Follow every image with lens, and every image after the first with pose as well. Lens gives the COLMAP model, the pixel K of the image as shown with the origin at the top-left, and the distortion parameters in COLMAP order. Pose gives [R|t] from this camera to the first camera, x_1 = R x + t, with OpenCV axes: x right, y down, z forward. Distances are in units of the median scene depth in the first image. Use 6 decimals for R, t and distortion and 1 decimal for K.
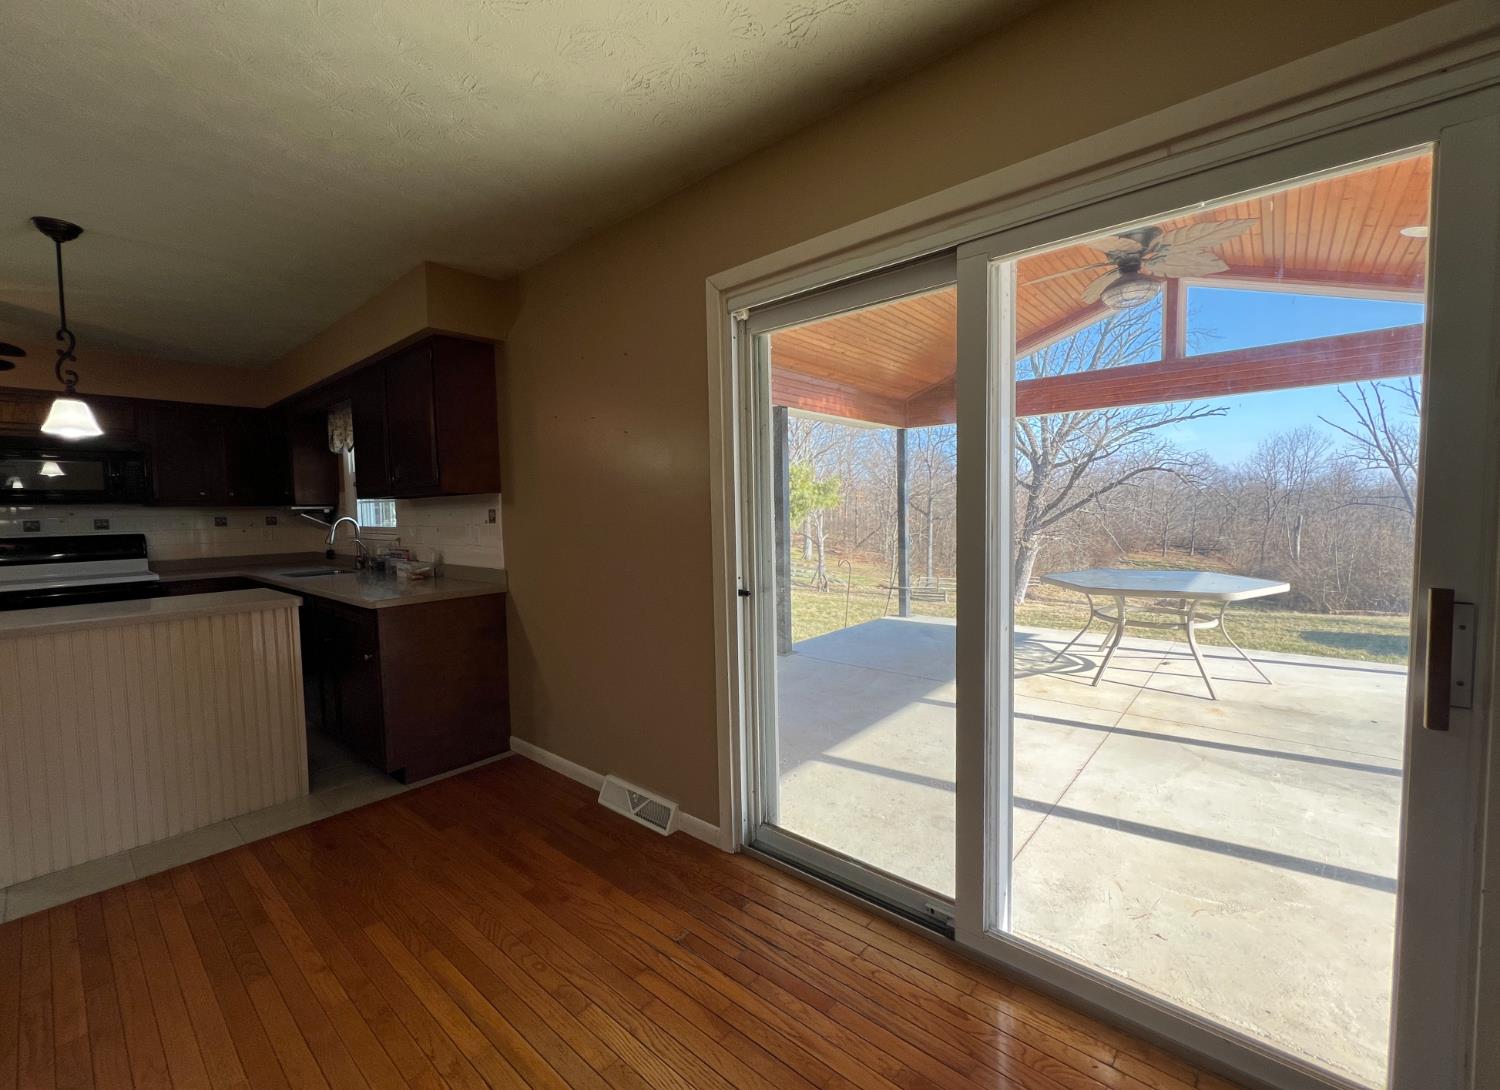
lens RADIAL K [[622.8, 0, 746.1], [0, 622.8, 542.2], [0, 0, 1]] dist [-0.001793, 0.000391]
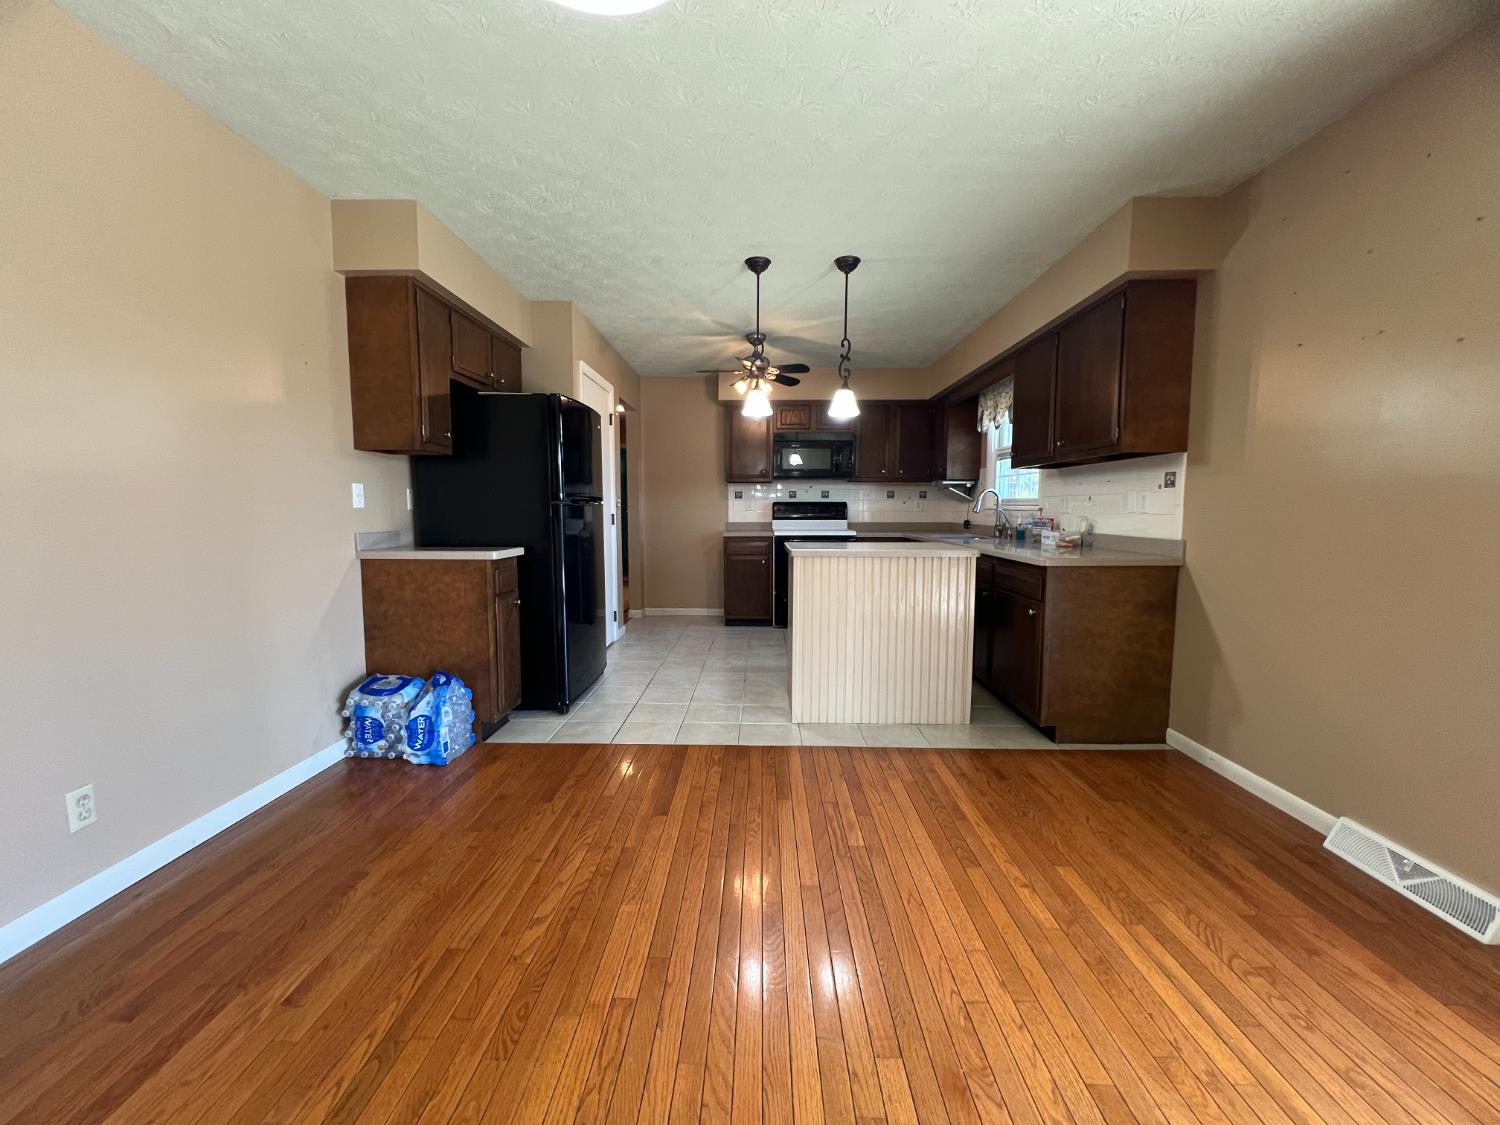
lens RADIAL K [[596.4, 0, 749.4], [0, 596.4, 560.4], [0, 0, 1]] dist [-0.001385, 0.000476]
pose [[0.642209, 0.090802, -0.761133, -0.157431], [-0.056643, 0.995866, 0.071012, 0.053360], [0.764434, -0.002492, 0.644697, -0.008329]]
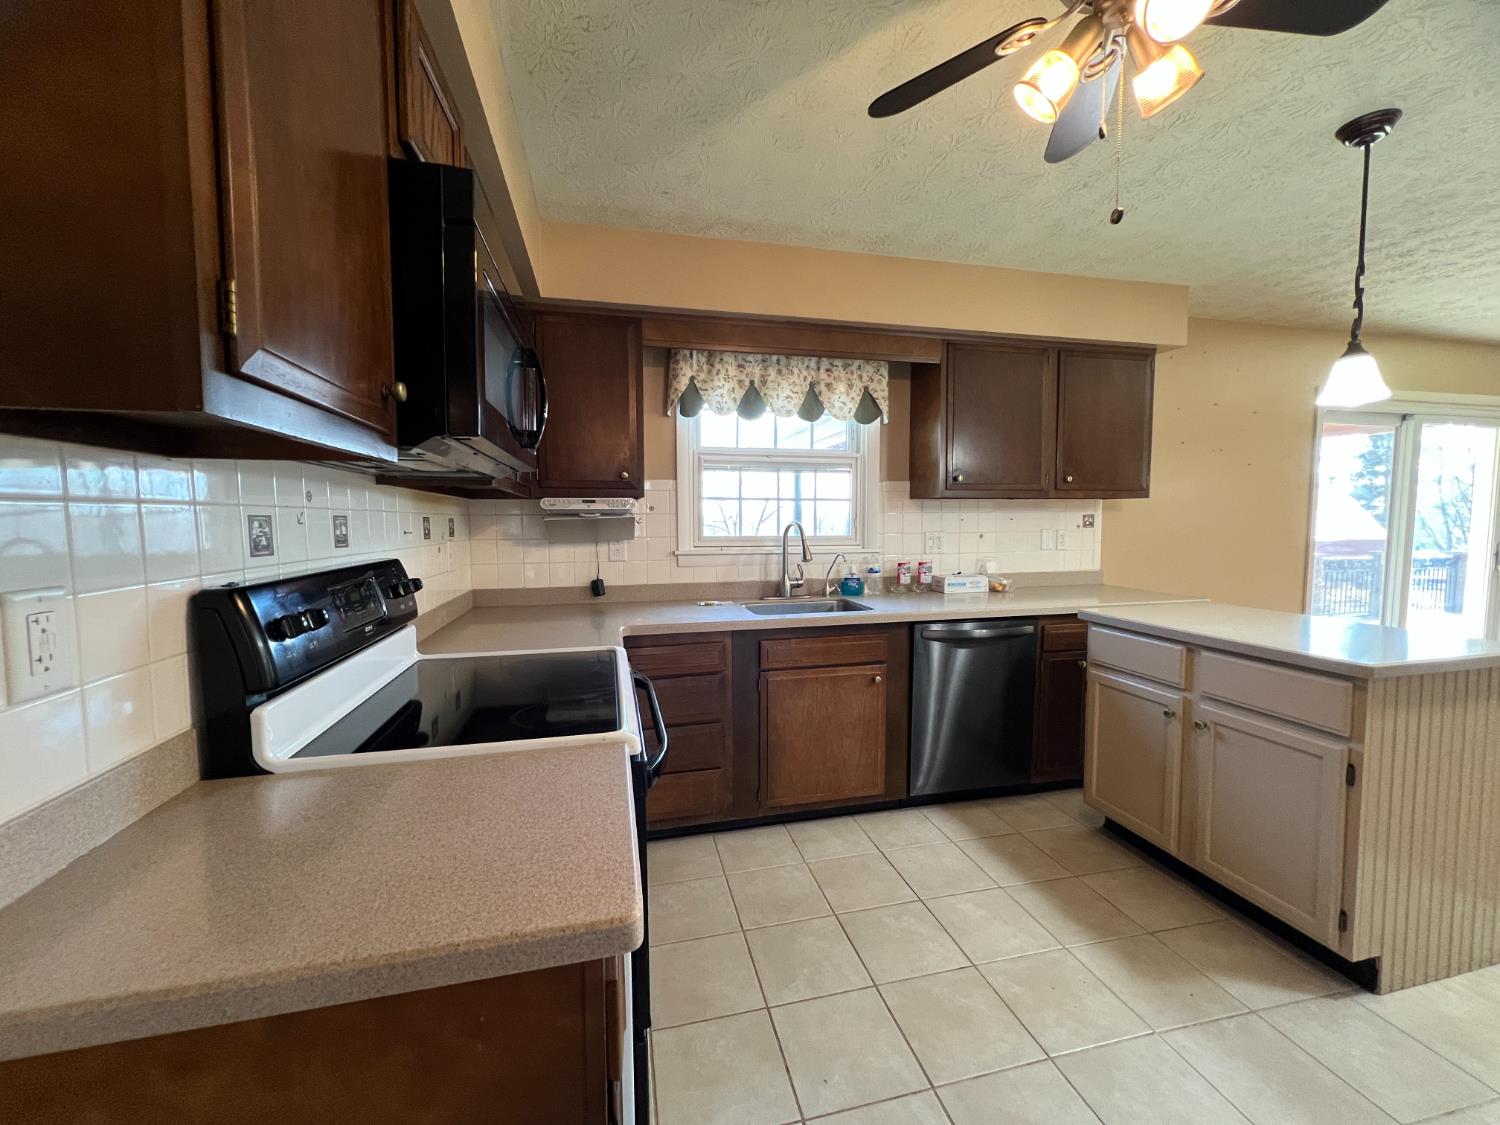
lens RADIAL K [[596.4, 0, 753.2], [0, 596.4, 558.0], [0, 0, 1]] dist [-0.001385, 0.000476]
pose [[0.572754, -0.034149, 0.819016, -1.806478], [0.037136, 0.999187, 0.015691, -0.019130], [-0.818886, 0.021428, 0.573556, 1.028340]]
